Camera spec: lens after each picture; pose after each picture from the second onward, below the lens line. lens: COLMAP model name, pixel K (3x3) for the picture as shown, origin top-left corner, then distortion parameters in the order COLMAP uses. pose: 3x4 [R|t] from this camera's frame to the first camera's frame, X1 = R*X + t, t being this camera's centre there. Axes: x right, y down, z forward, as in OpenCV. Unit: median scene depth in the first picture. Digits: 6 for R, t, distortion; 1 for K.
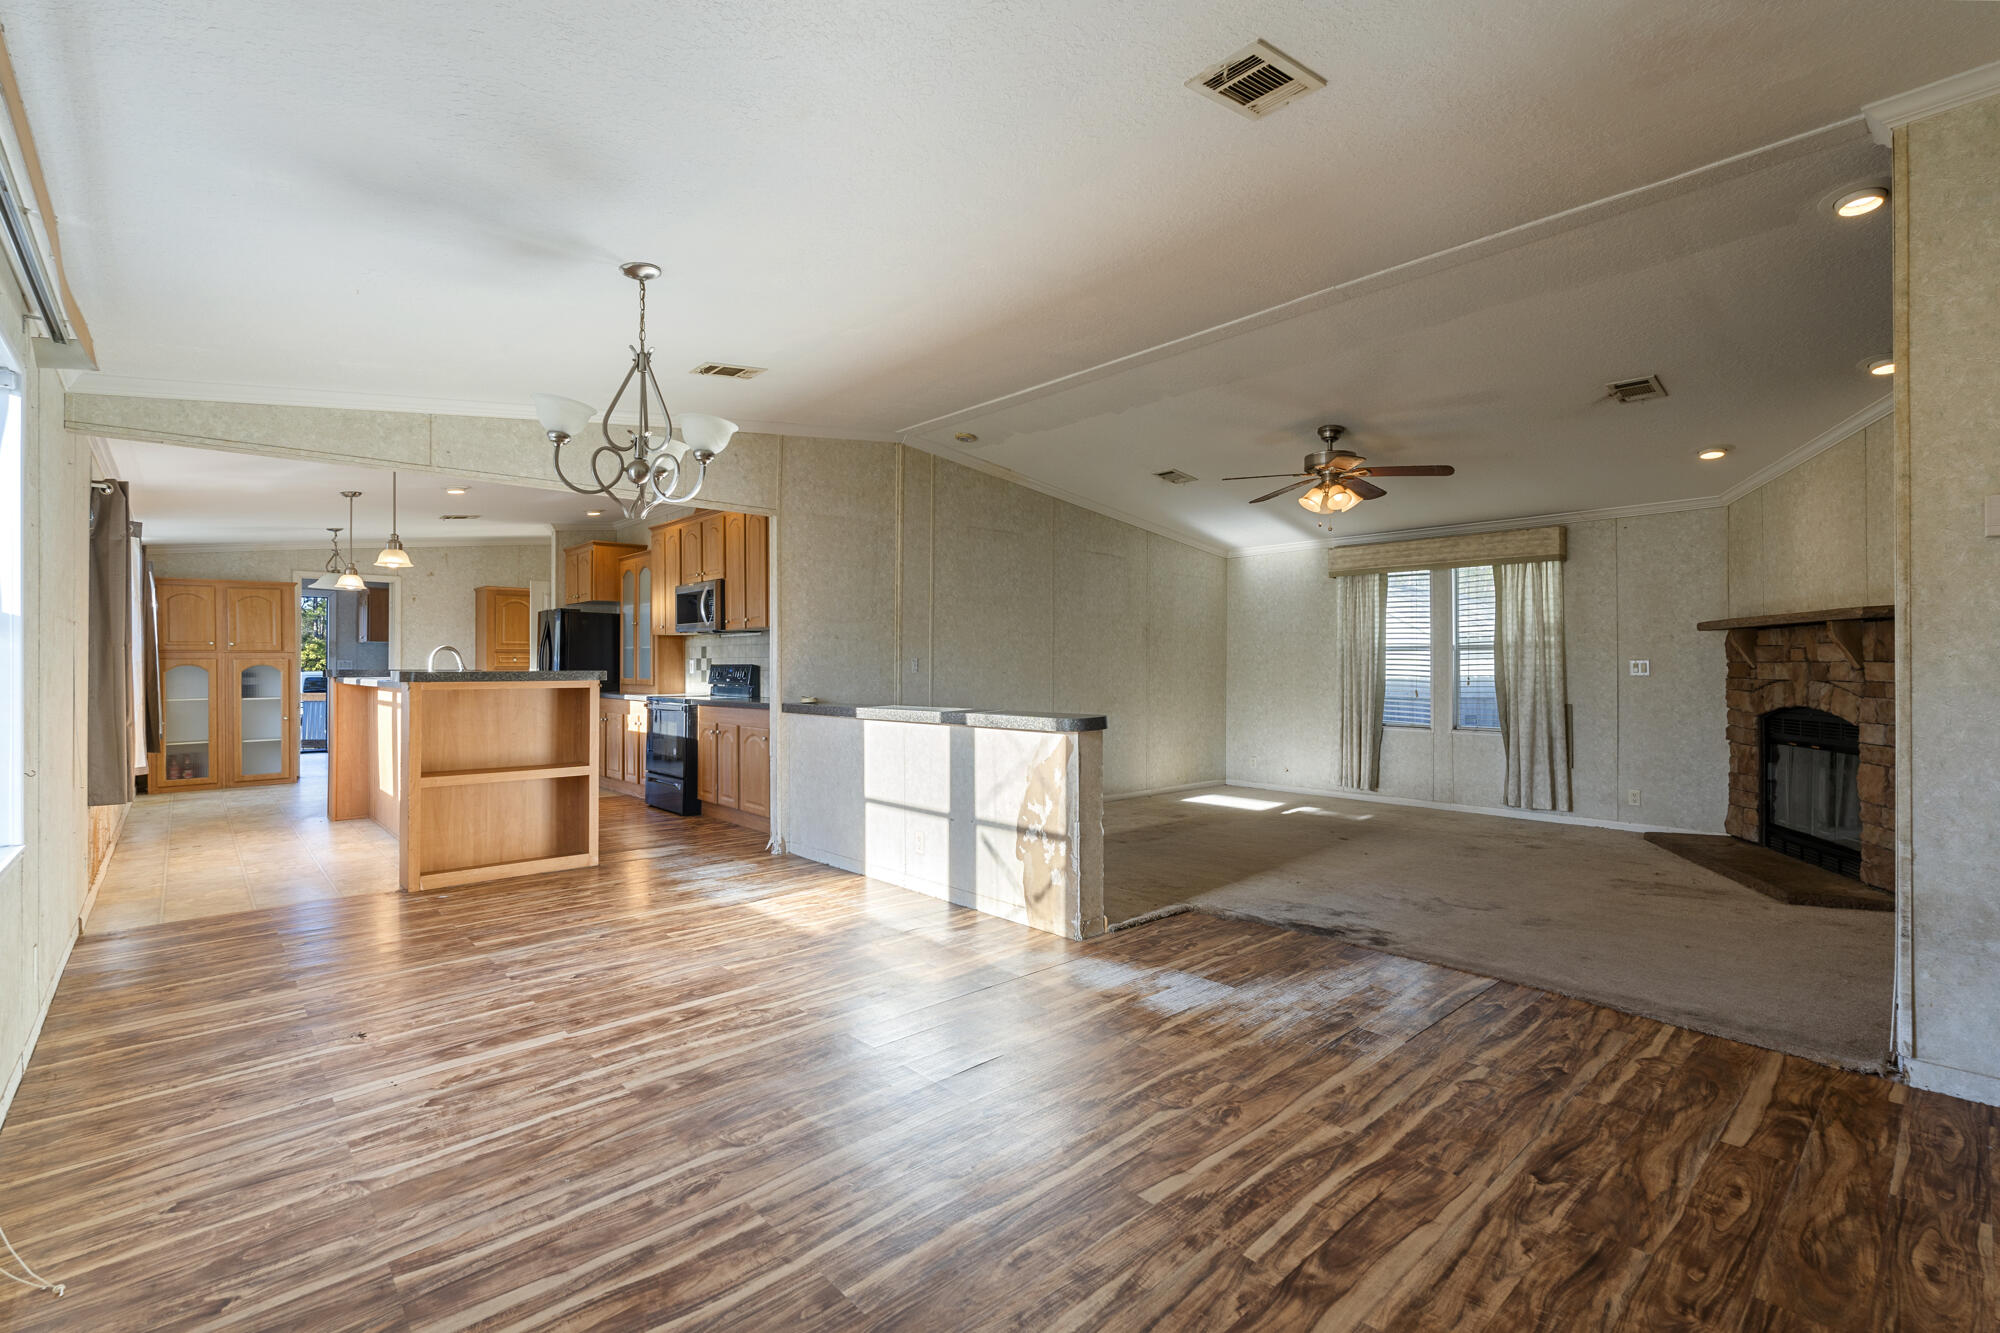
lens RADIAL K [[895.5, 0, 999.5], [0, 895.5, 655.6], [0, 0, 1]] dist [0.001167, -0.000556]
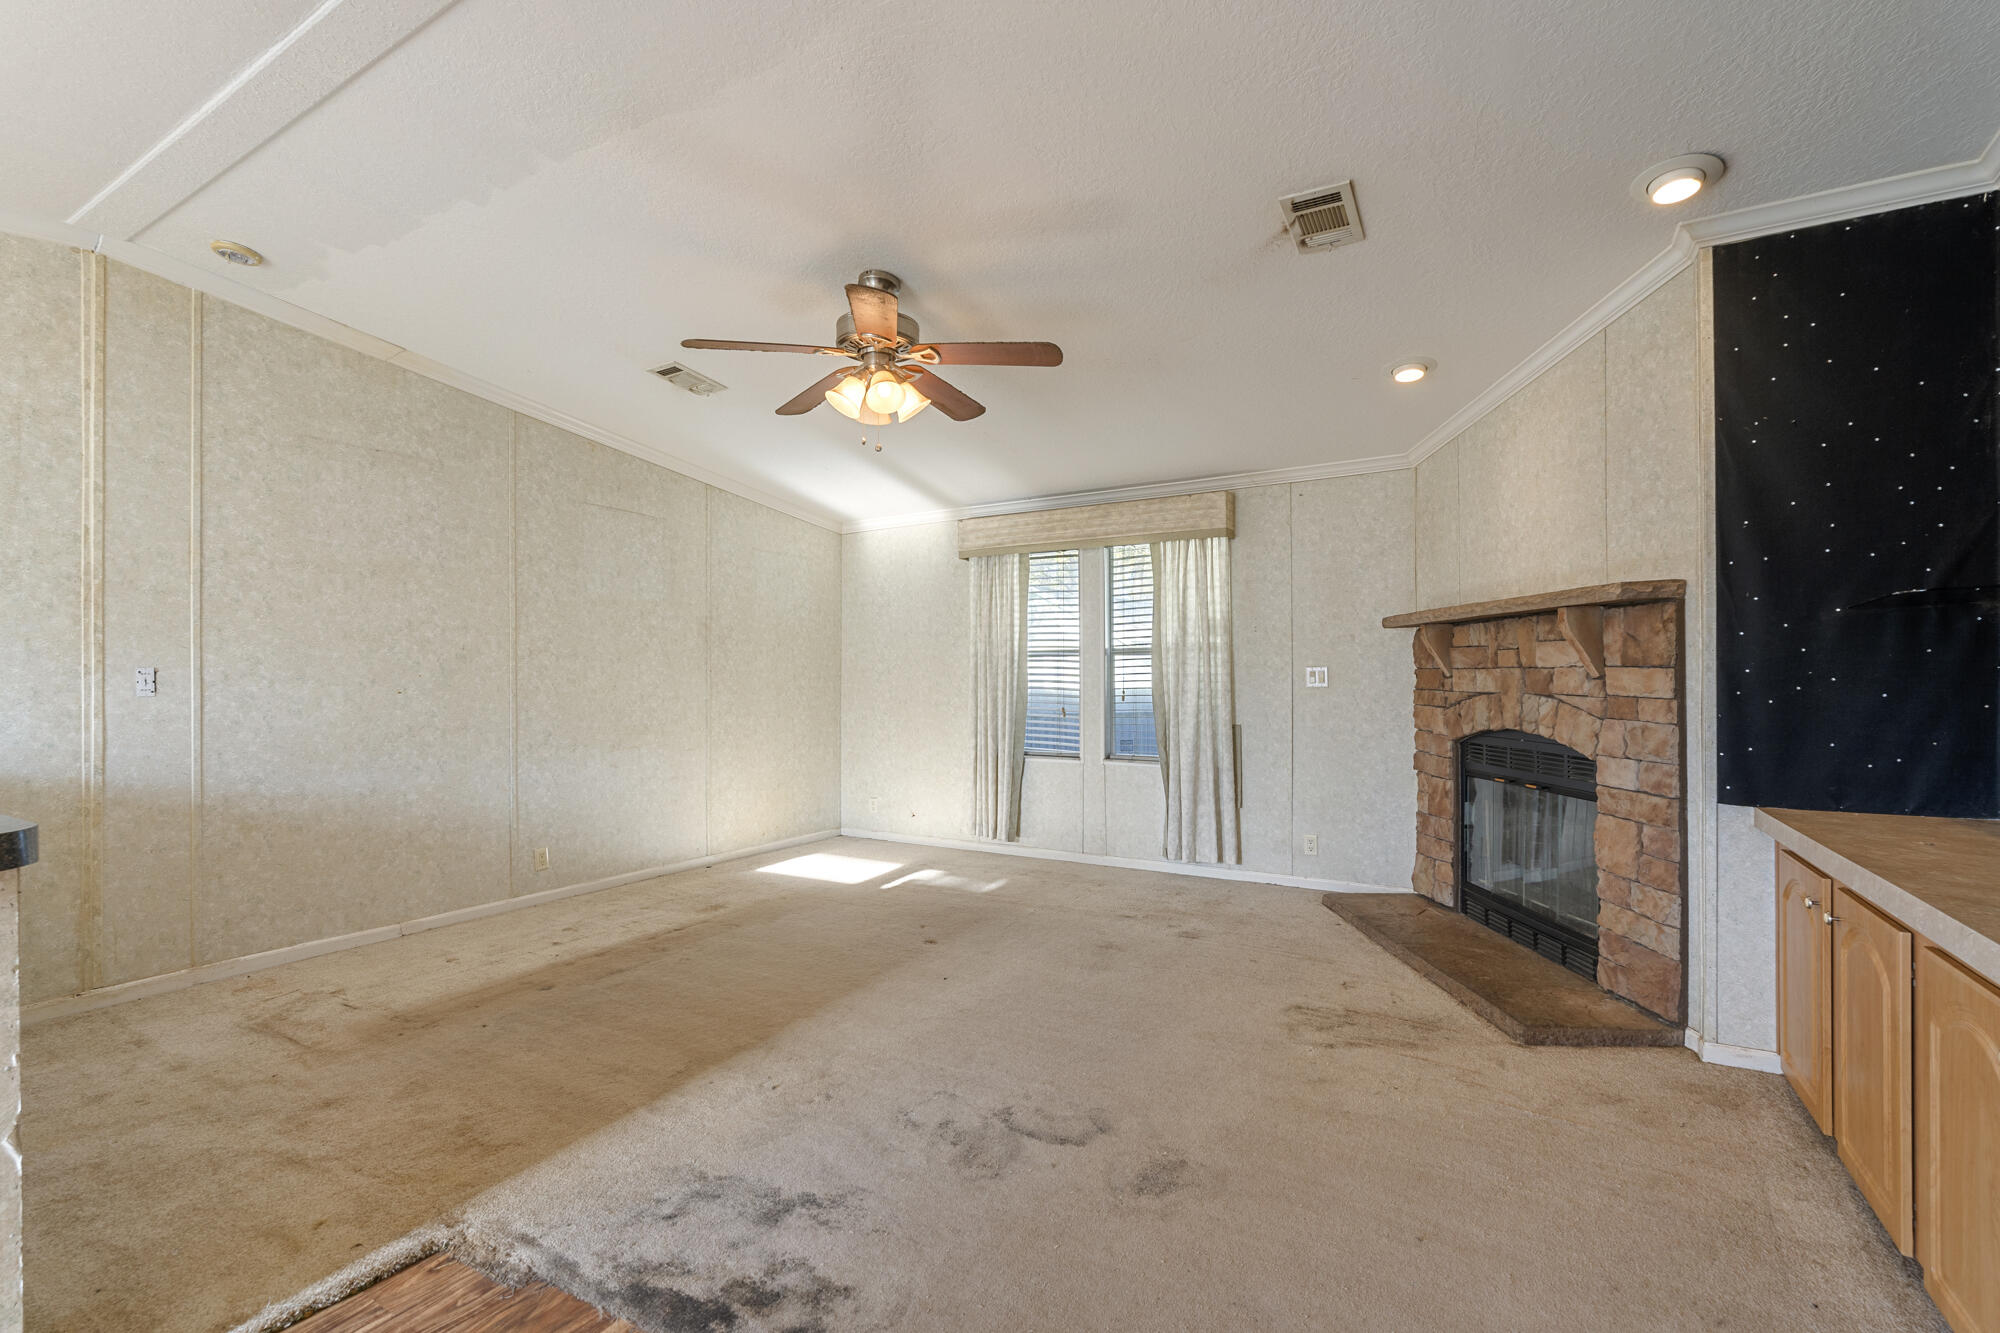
lens RADIAL K [[884.6, 0, 1005.8], [0, 884.6, 677.2], [0, 0, 1]] dist [-0.002627, -0.000134]
pose [[0.956852, -0.007003, 0.290492, 0.235584], [0.003351, 0.999909, 0.013070, 0.003094], [-0.290557, -0.011533, 0.956788, 0.347026]]
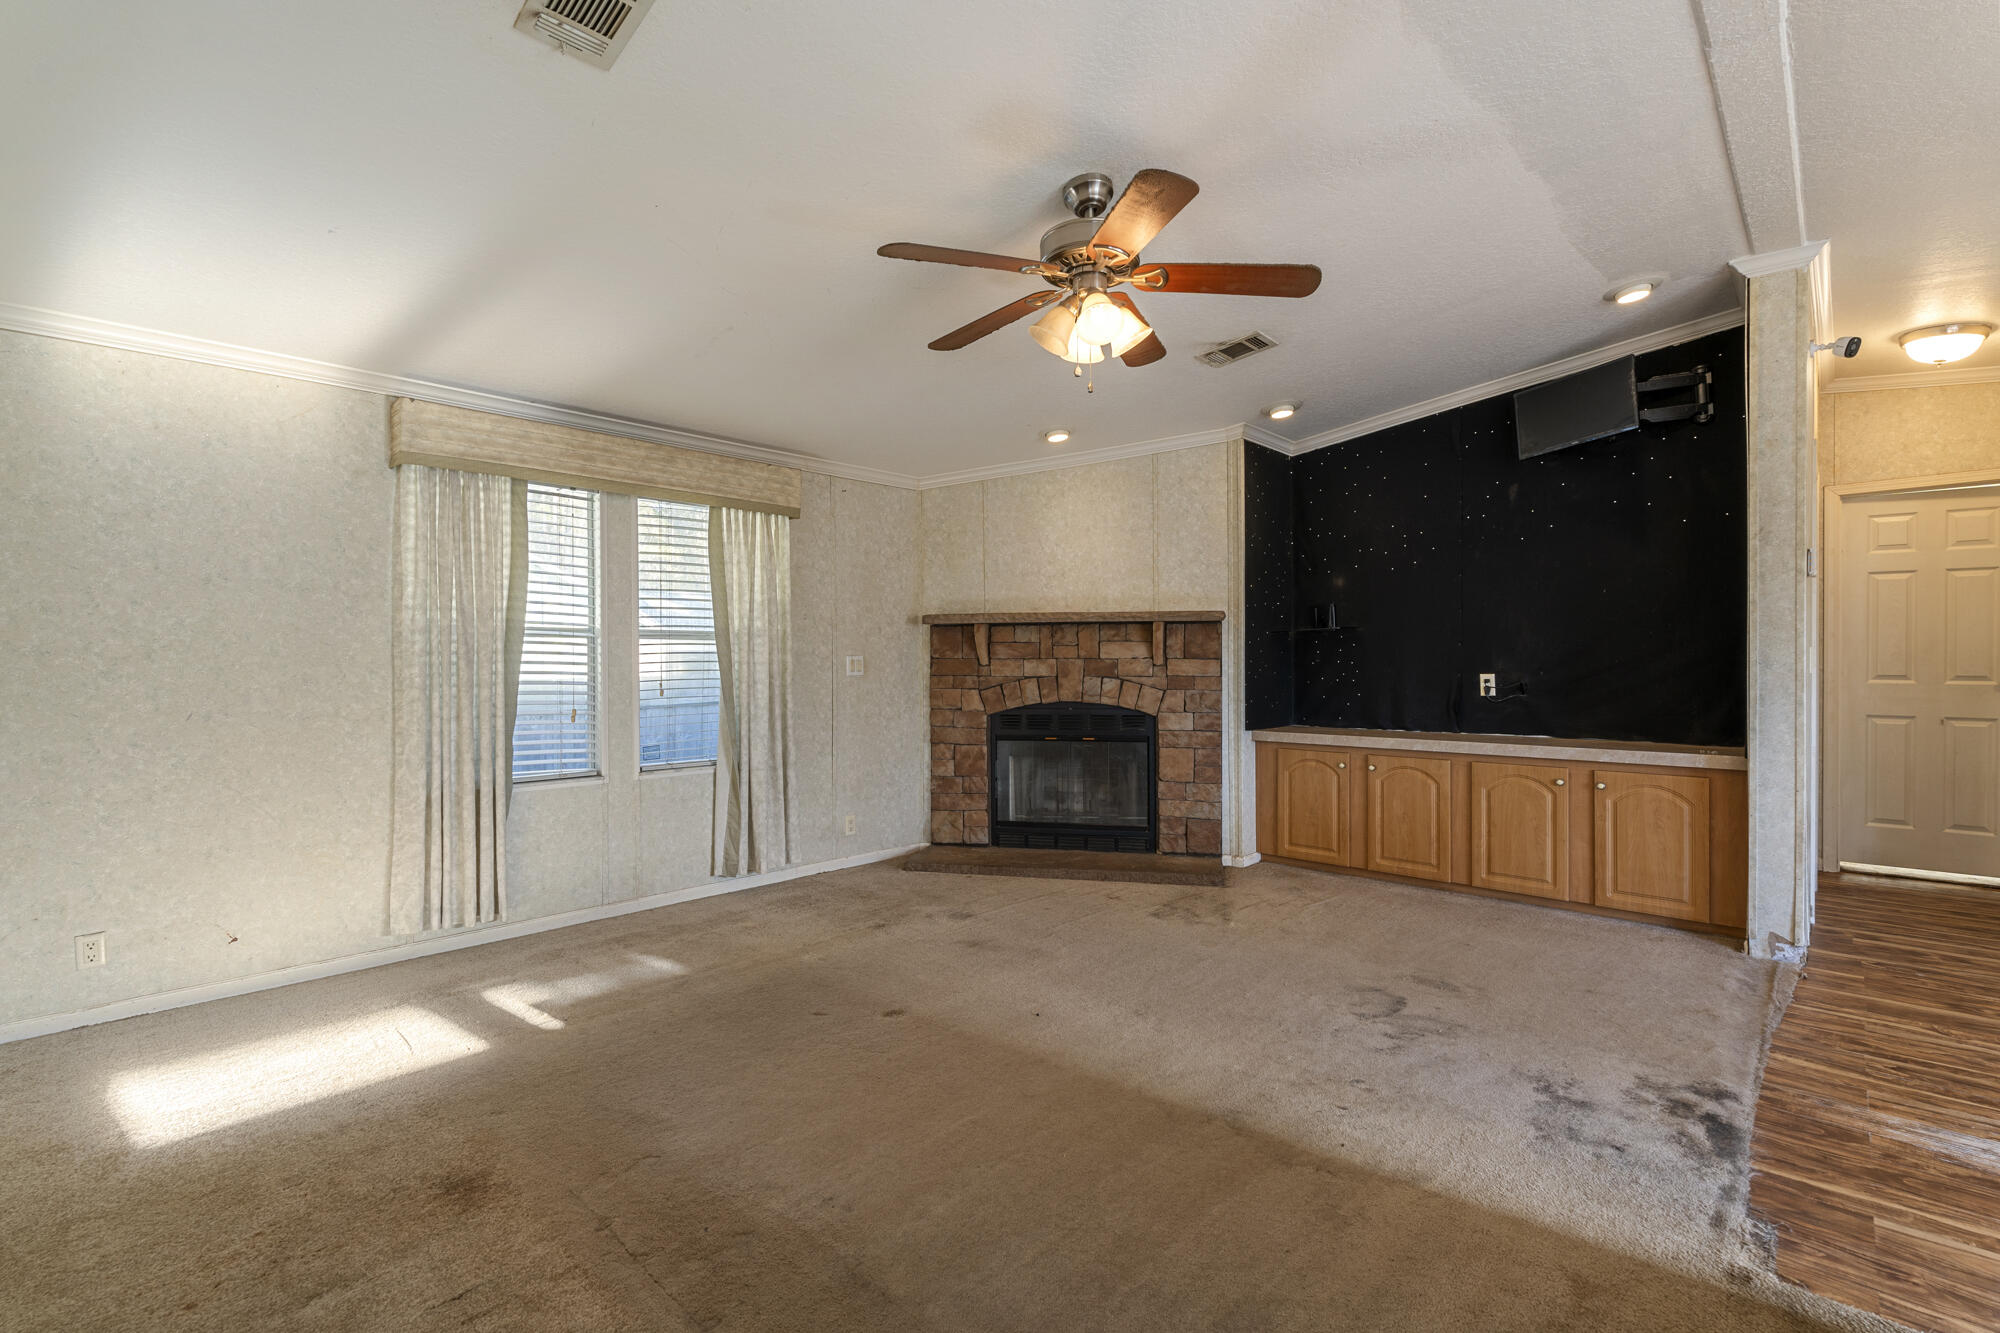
lens RADIAL K [[883.0, 0, 1000.0], [0, 883.0, 666.5], [0, 0, 1]] dist [-0.001668, -0.000146]
pose [[-0.066163, -0.007172, 0.997783, -0.099923], [-0.008662, 0.999941, 0.006613, 0.008001], [-0.997771, -0.008205, -0.066221, 0.916095]]
